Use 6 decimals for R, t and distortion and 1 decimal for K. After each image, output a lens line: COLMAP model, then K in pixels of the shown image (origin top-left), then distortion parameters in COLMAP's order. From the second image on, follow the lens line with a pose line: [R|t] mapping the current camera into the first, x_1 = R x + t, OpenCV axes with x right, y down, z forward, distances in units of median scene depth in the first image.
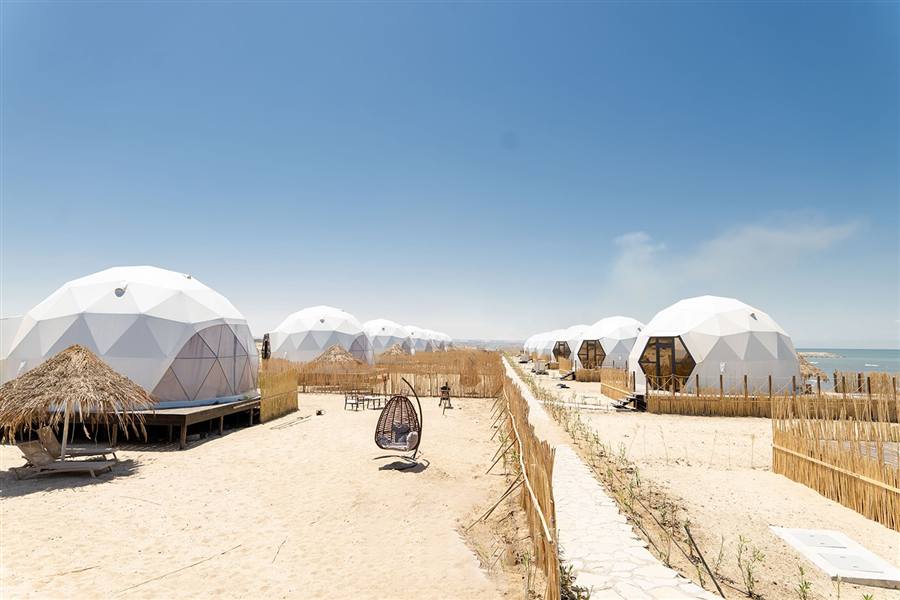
lens RADIAL K [[522.5, 0, 450.9], [0, 522.5, 300.2], [0, 0, 1]] dist [-0.000412, -0.000397]
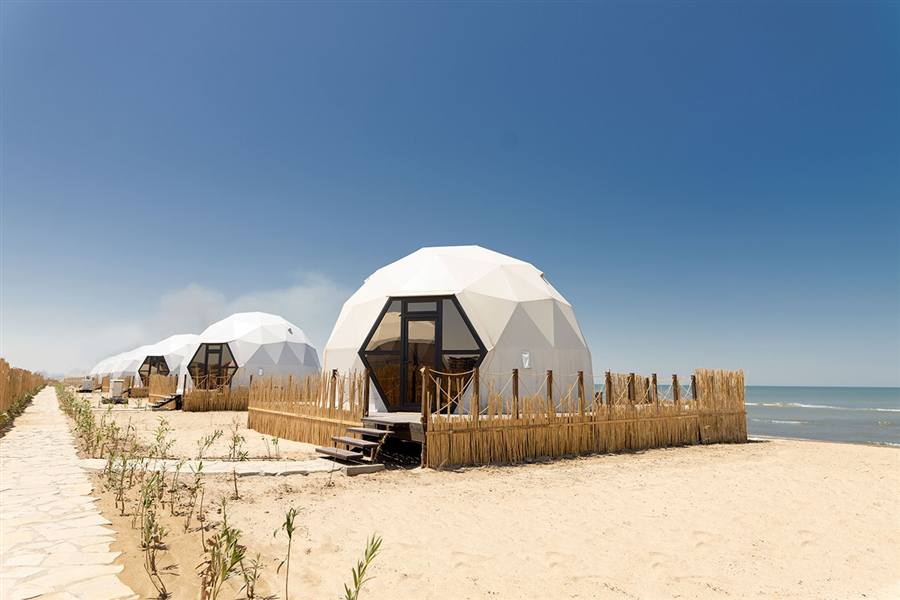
lens RADIAL K [[522.5, 0, 451.0], [0, 522.5, 301.9], [0, 0, 1]] dist [-0.000412, -0.000397]
pose [[0.744780, 0.098576, 0.659989, 0.070107], [-0.057363, 0.994826, -0.083855, 0.067958], [-0.664840, 0.024594, 0.746581, 0.380005]]
